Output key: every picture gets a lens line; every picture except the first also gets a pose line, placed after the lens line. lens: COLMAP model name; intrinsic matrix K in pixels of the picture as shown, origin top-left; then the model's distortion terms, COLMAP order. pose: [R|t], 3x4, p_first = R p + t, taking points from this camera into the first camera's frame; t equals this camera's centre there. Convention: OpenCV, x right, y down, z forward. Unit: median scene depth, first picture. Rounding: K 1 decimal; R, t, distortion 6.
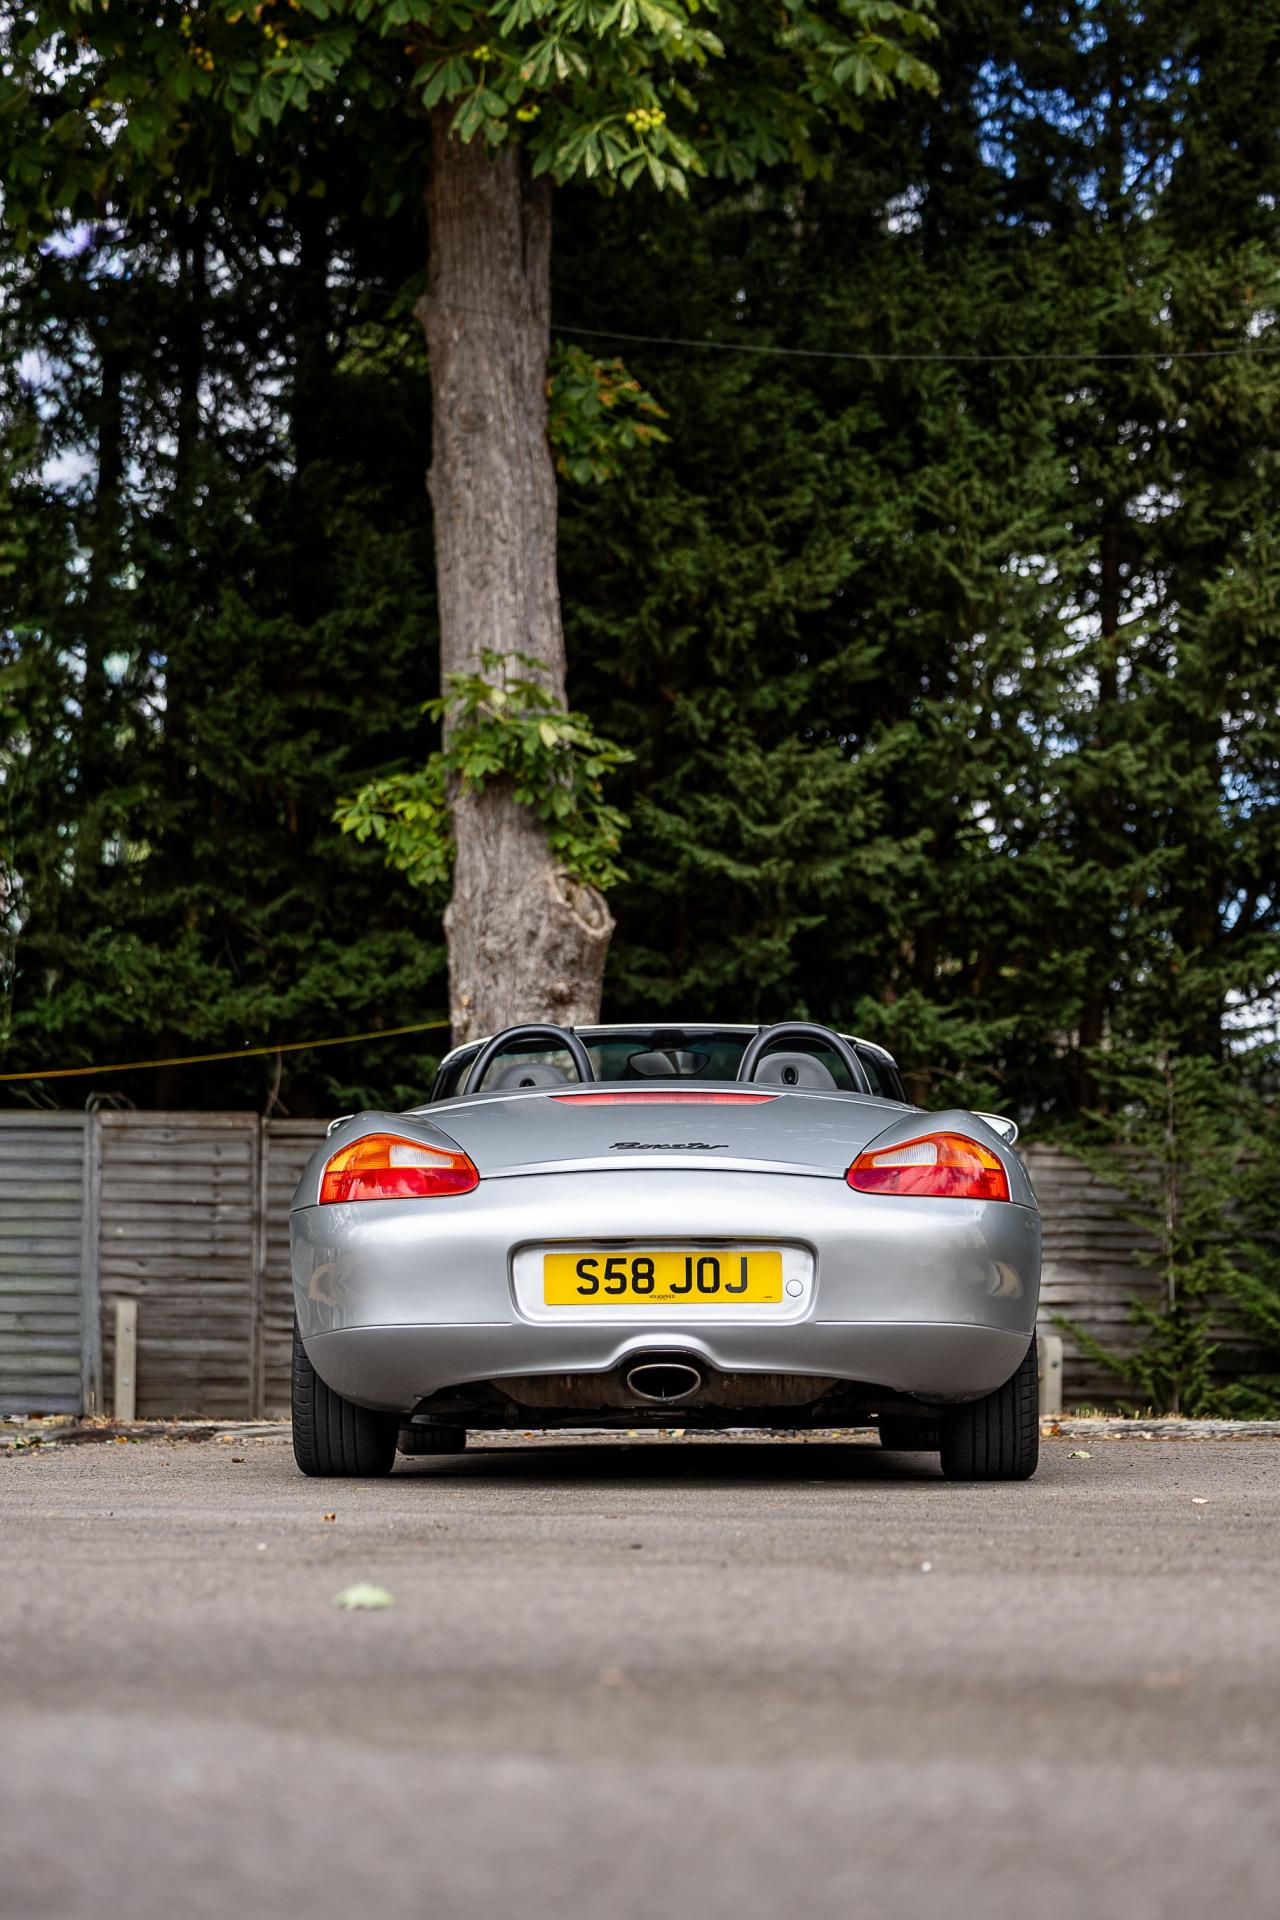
lens RADIAL K [[3936.1, 0, 595.4], [0, 3936.1, 937.4], [0, 0, 1]] dist [0.028141, 0.283858]
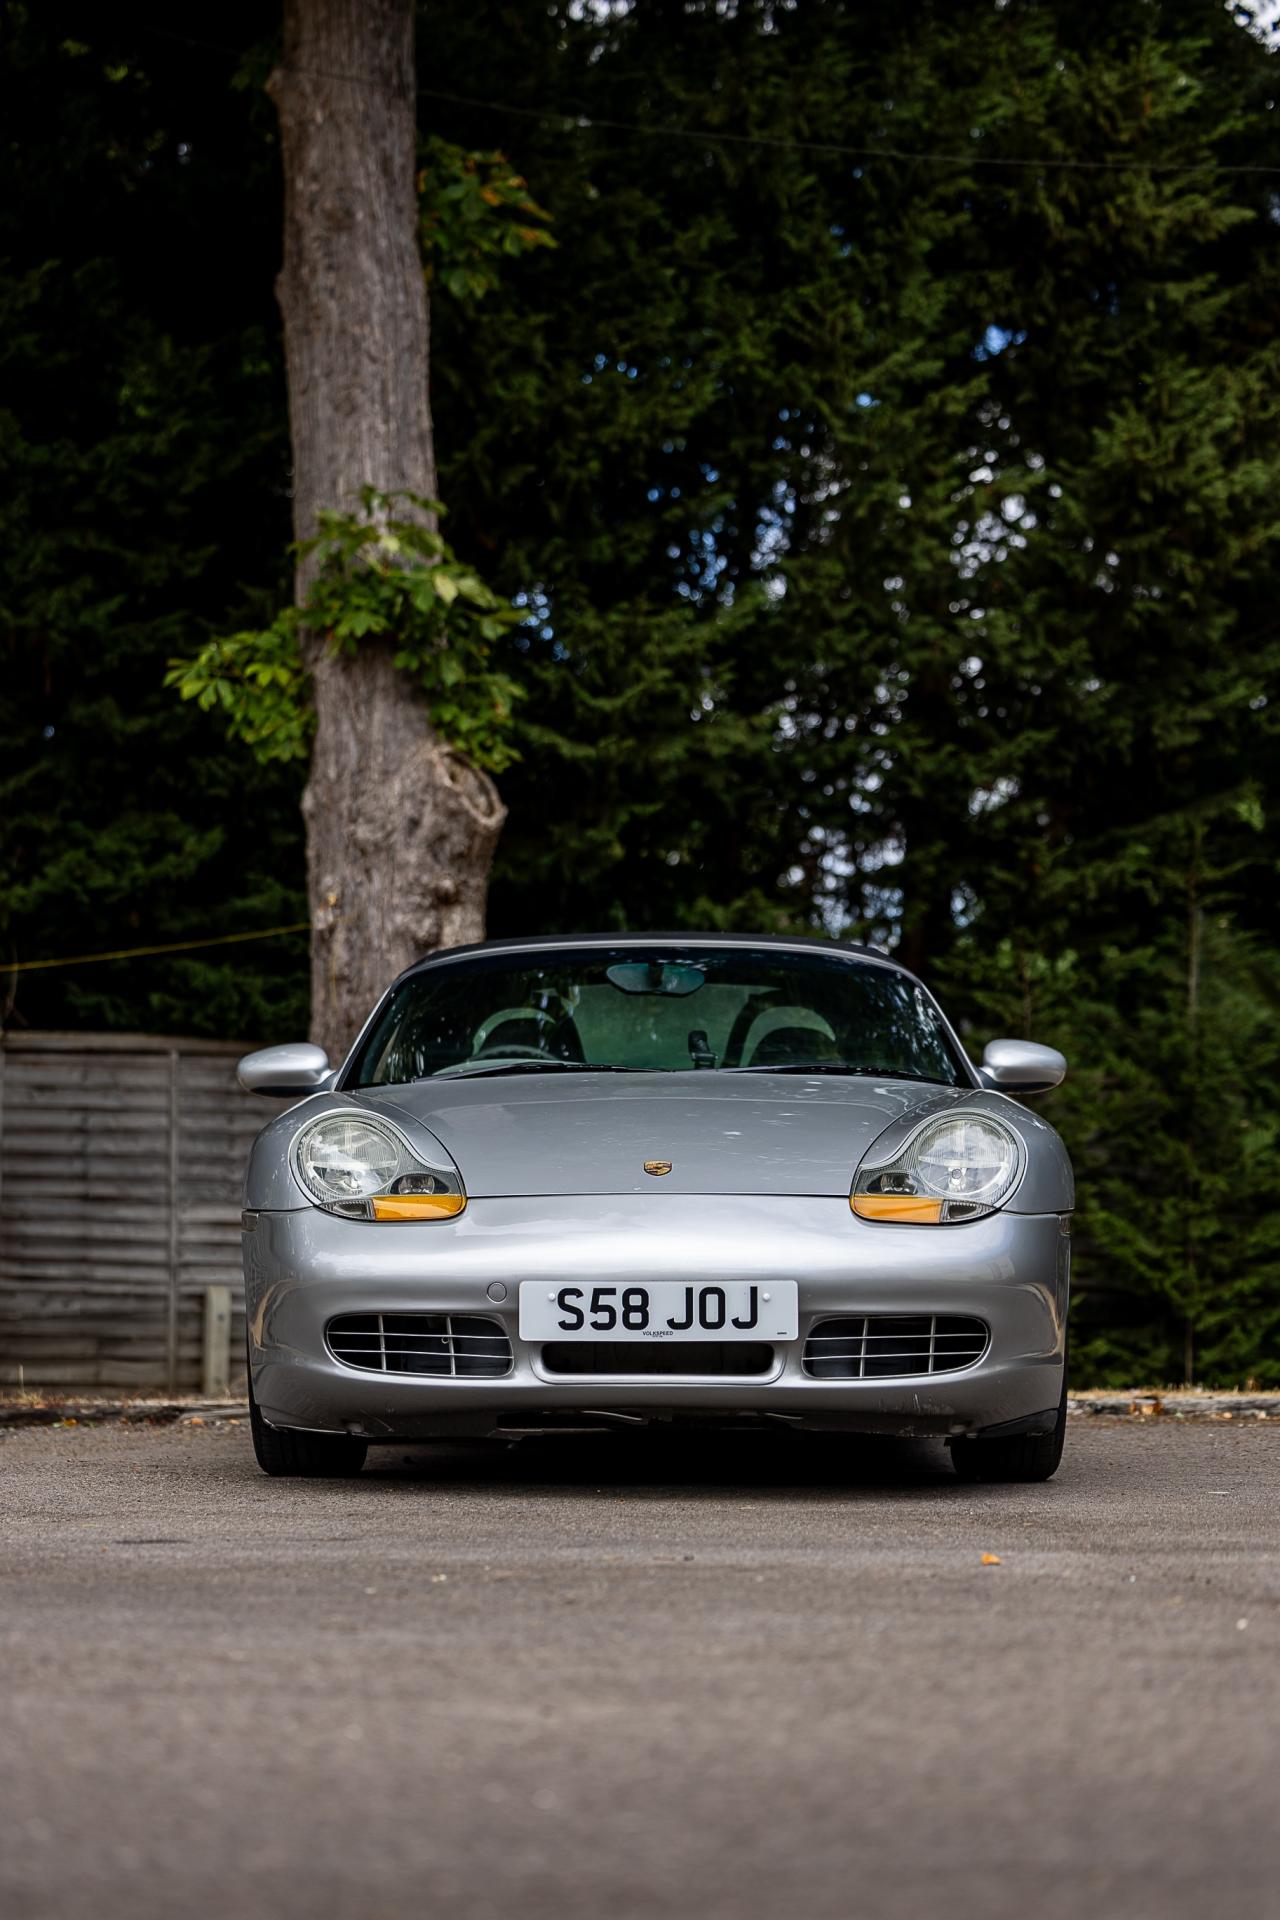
lens RADIAL K [[4429.6, 0, 547.0], [0, 4429.6, 953.9], [0, 0, 1]] dist [-0.053670, 0.206751]
pose [[0.991809, 0.010964, 0.127259, -0.106324], [-0.015054, 0.999399, 0.031219, -0.002649], [-0.126840, -0.032879, 0.991378, 0.041085]]
